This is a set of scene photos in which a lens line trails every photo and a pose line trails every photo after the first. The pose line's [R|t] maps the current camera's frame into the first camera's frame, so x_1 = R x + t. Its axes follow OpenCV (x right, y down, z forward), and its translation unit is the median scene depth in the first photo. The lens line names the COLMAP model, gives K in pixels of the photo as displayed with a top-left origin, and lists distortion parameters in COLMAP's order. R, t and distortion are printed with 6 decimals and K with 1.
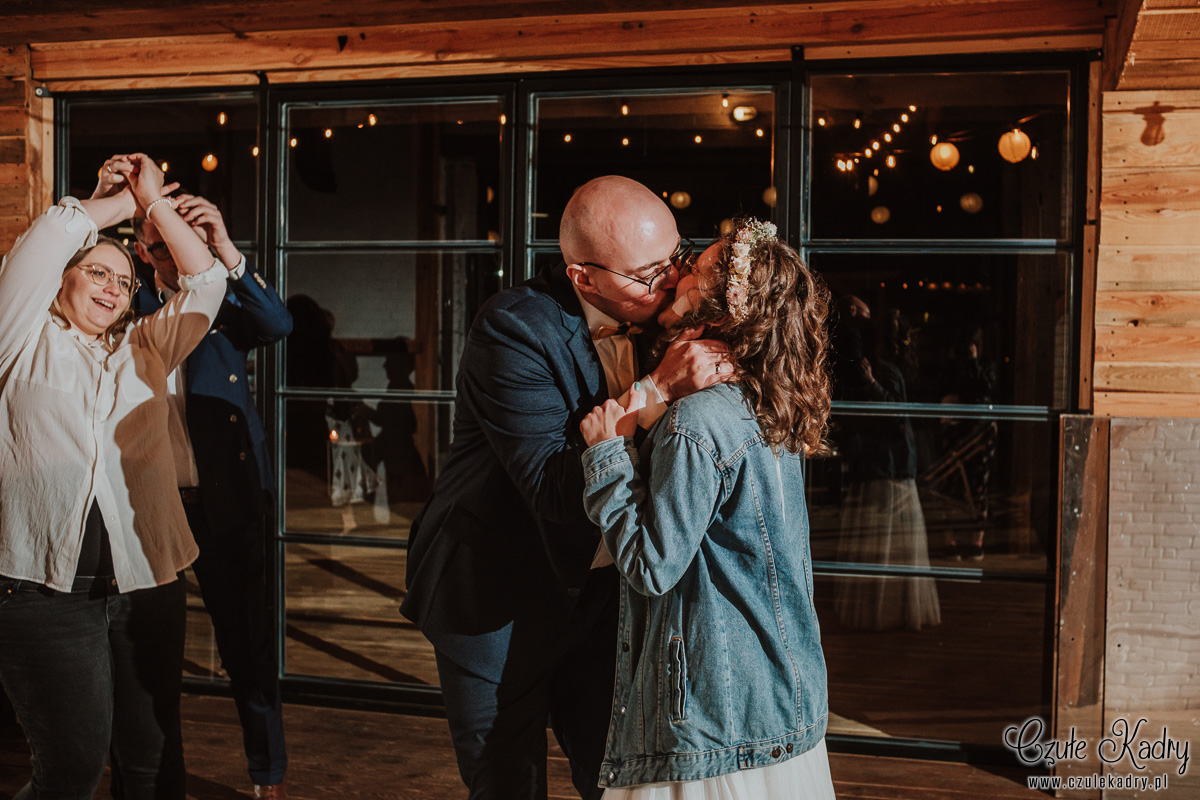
lens RADIAL K [[1232.9, 0, 618.8], [0, 1232.9, 428.4], [0, 0, 1]] dist [-0.061603, 0.000000]
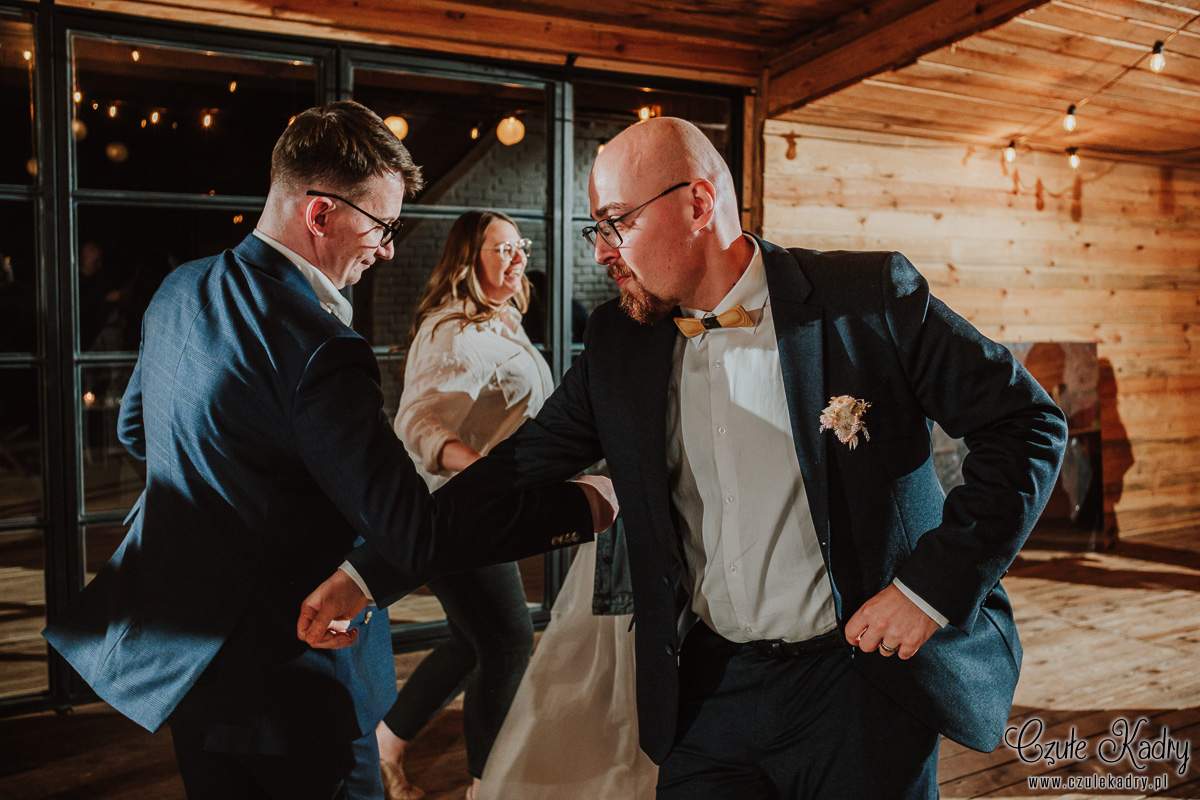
lens RADIAL K [[1232.9, 0, 606.1], [0, 1232.9, 408.3], [0, 0, 1]] dist [-0.061603, 0.000000]
pose [[0.683928, -0.072980, 0.725890, -0.731775], [0.055457, 0.997306, 0.048016, -0.016915], [-0.727438, 0.007416, 0.686133, 0.135116]]
